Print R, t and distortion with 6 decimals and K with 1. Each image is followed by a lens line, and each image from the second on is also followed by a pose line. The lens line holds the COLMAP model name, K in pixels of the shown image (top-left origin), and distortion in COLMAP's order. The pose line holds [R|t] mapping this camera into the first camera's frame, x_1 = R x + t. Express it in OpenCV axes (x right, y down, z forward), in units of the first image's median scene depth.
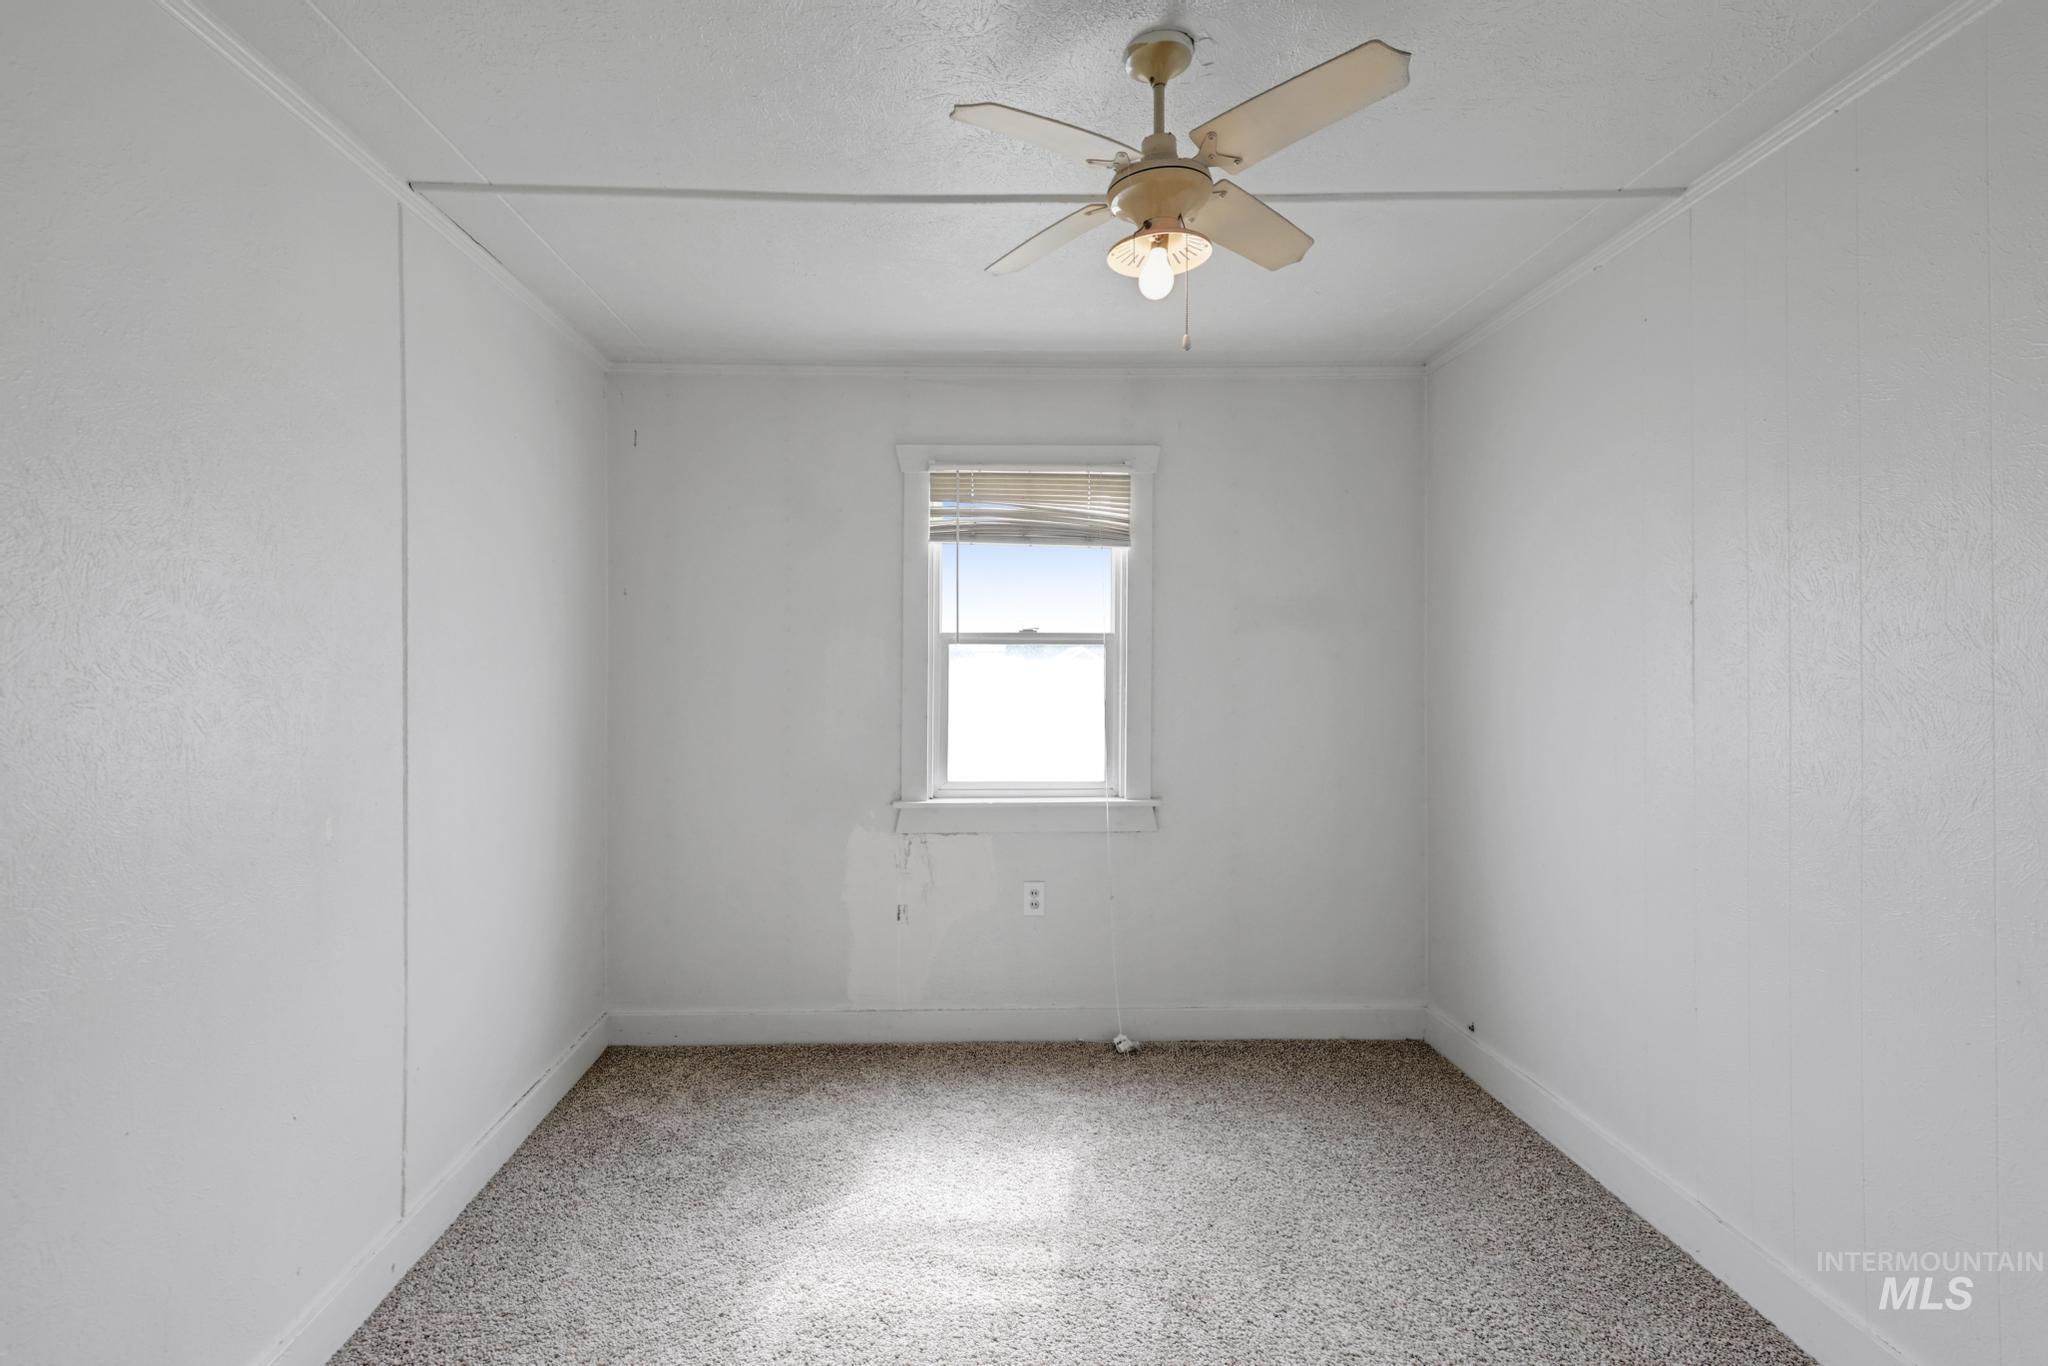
lens RADIAL K [[874.6, 0, 1019.0], [0, 874.6, 679.6], [0, 0, 1]] dist [0.058590, 0.000067]
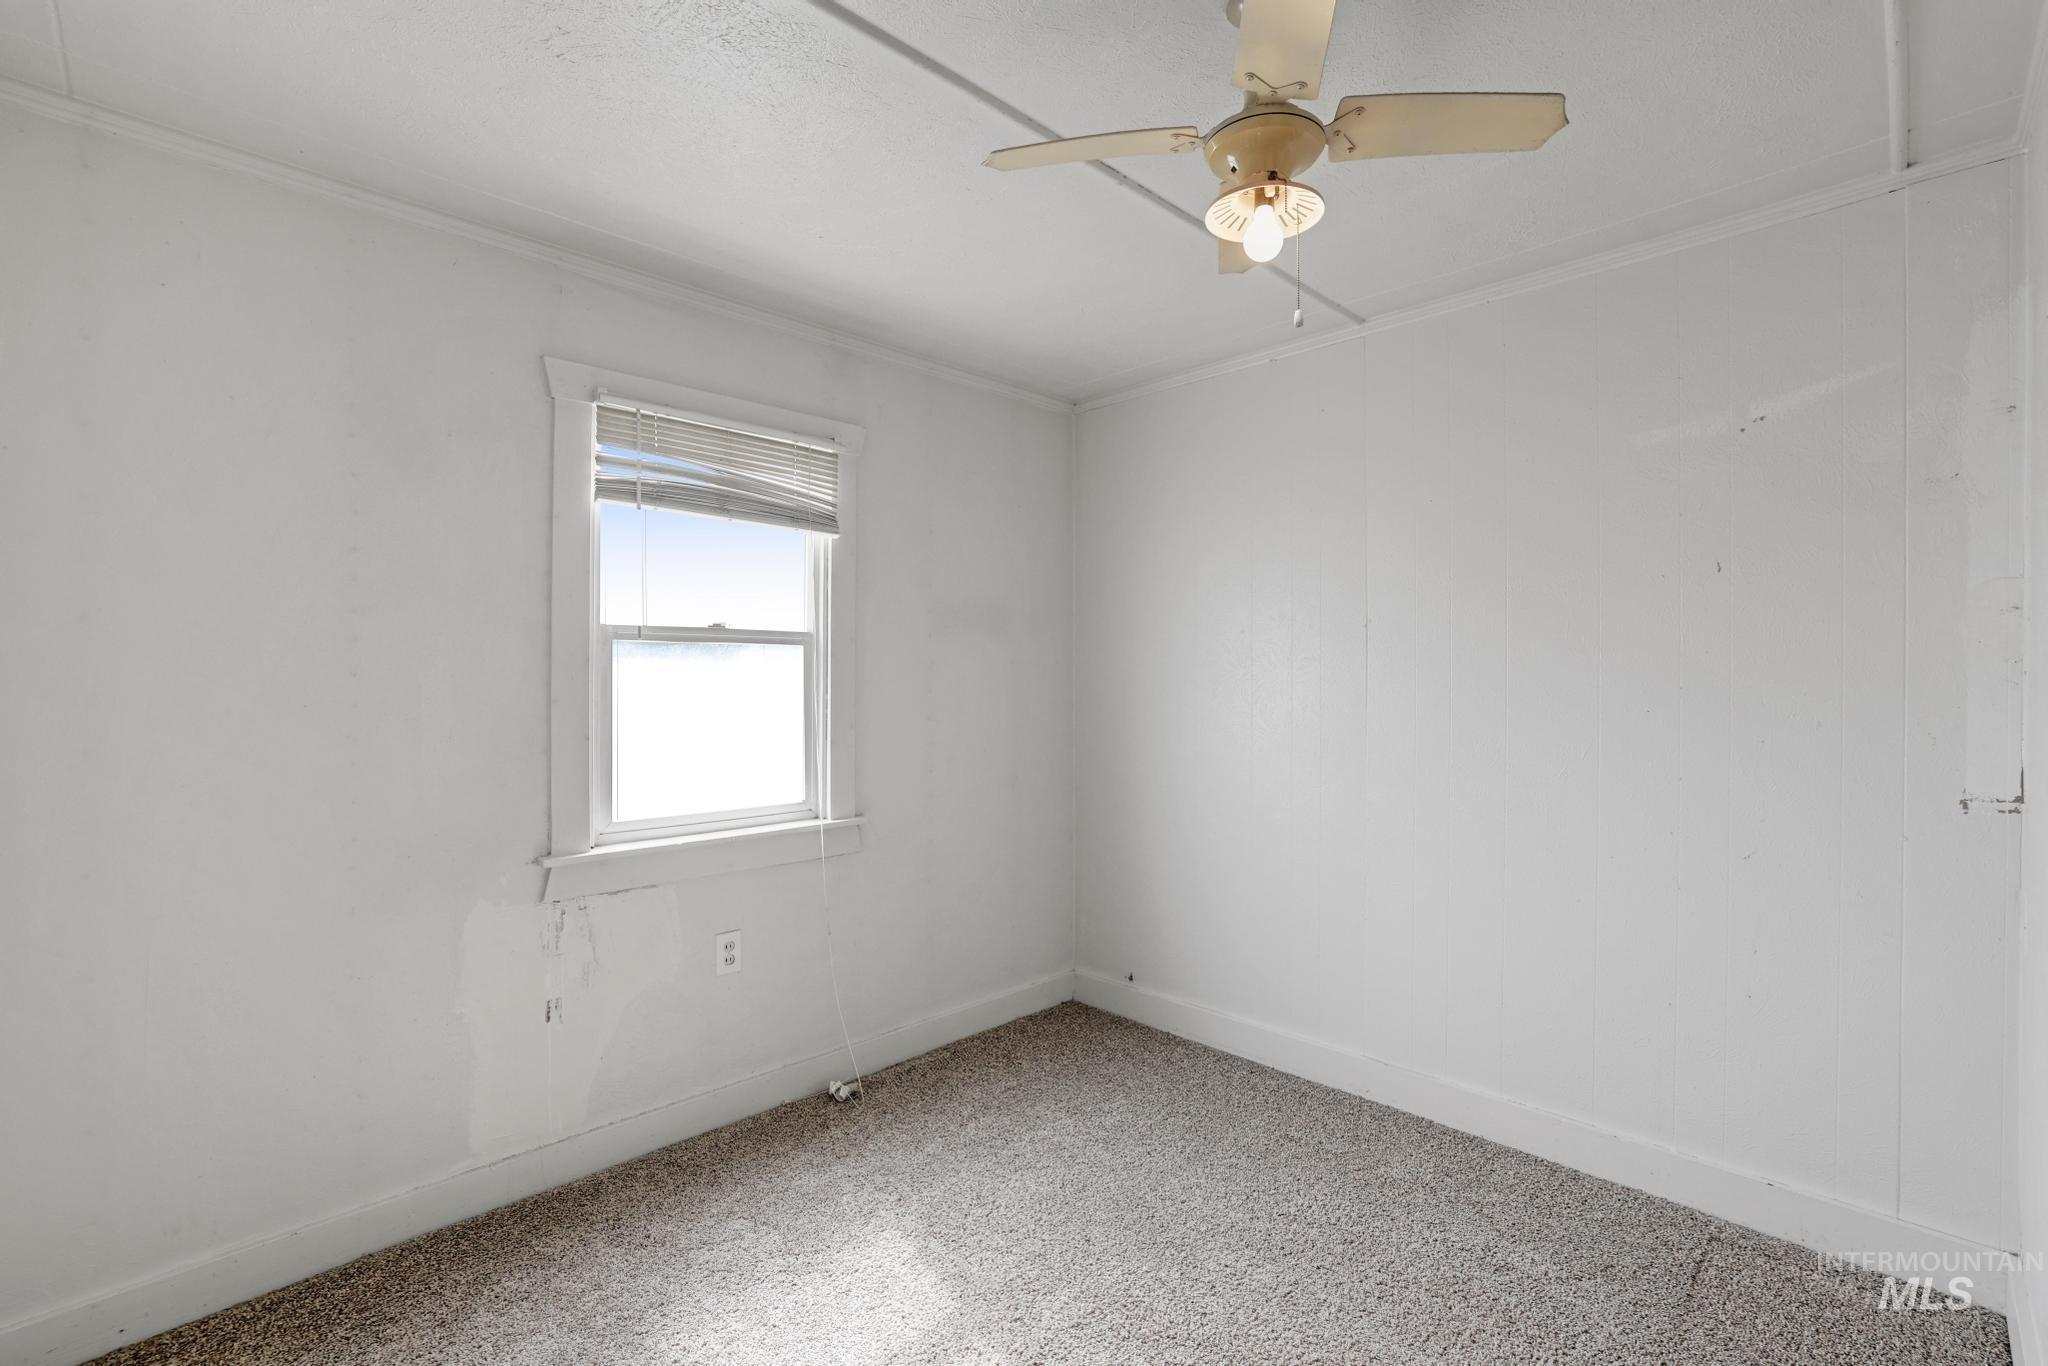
lens RADIAL K [[825.9, 0, 1019.4], [0, 825.9, 690.5], [0, 0, 1]] dist [-0.038609, 0.017099]
pose [[0.762021, -0.011038, 0.647458, -0.273208], [0.006450, 0.999934, 0.009456, -0.000798], [-0.647520, -0.003029, 0.762042, 0.246981]]
